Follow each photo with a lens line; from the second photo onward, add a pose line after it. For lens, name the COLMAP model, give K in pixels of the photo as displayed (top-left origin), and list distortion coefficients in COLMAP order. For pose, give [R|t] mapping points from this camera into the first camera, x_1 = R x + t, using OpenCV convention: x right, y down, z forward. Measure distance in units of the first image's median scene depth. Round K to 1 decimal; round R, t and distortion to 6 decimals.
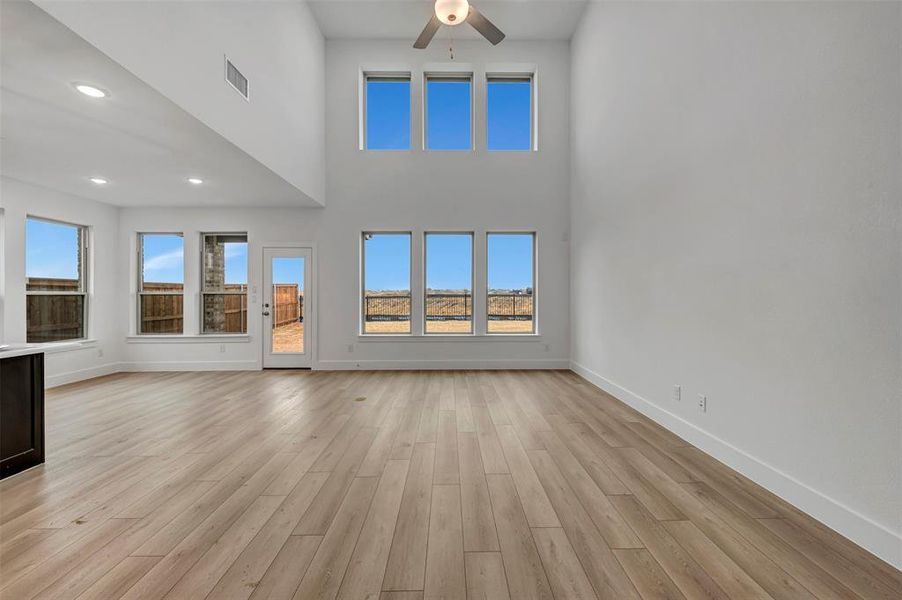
lens RADIAL K [[359.4, 0, 452.6], [0, 359.4, 295.2], [0, 0, 1]] dist [0.000890, 0.000095]
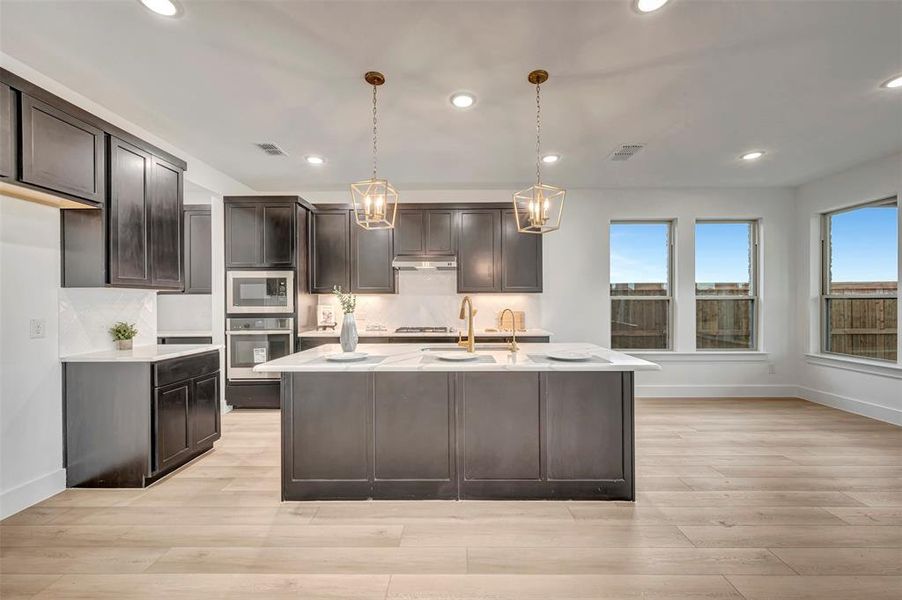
lens RADIAL K [[354.0, 0, 453.3], [0, 354.0, 301.1], [0, 0, 1]] dist [-0.000947, -0.000275]
pose [[-0.023913, -0.000496, -0.999714, -0.139341], [0.004414, 0.999990, -0.000602, 0.001087], [0.999704, -0.004427, -0.023911, 0.271275]]
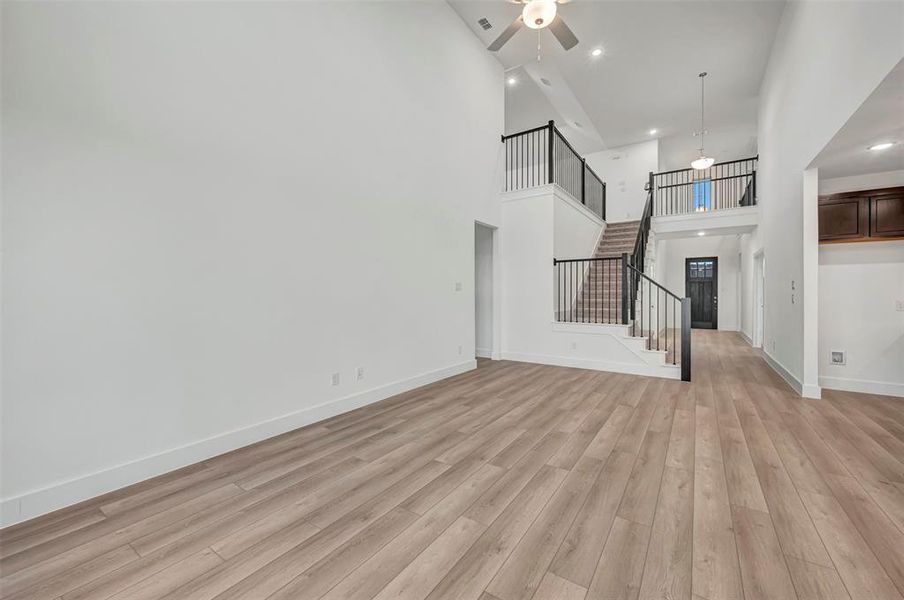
lens RADIAL K [[358.4, 0, 456.2], [0, 358.4, 294.2], [0, 0, 1]] dist [-0.000382, -0.000100]
pose [[-0.822376, 0.000328, 0.568944, -0.181621], [0.002612, 0.999991, 0.003198, -0.000069], [-0.568938, 0.004116, -0.822370, 0.923583]]
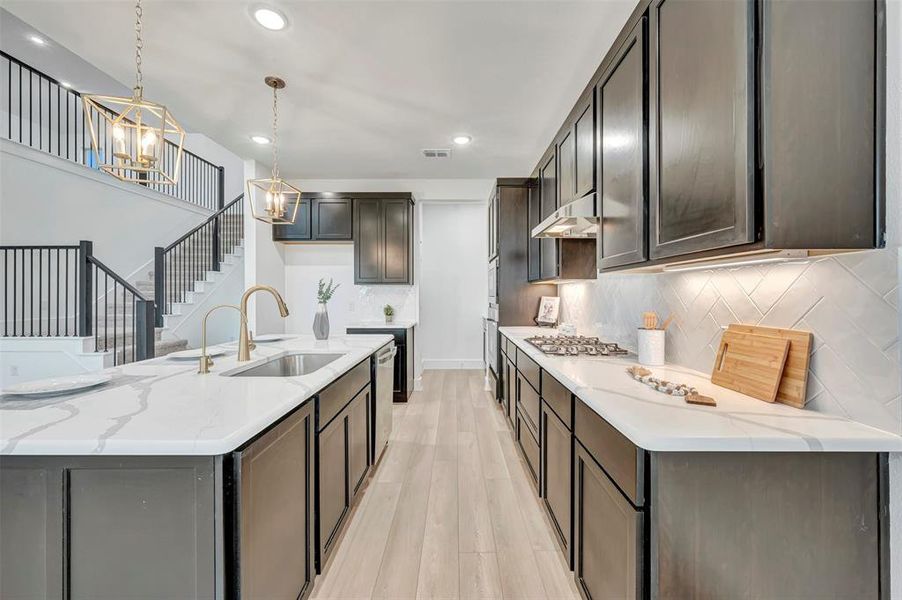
lens RADIAL K [[357.6, 0, 455.2], [0, 357.6, 294.2], [0, 0, 1]] dist [-0.000382, -0.000100]
pose [[-0.999924, 0.003441, 0.011799, -0.741788], [0.003442, 0.999994, 0.000044, 0.003247], [-0.011798, 0.000085, -0.999930, 0.592126]]
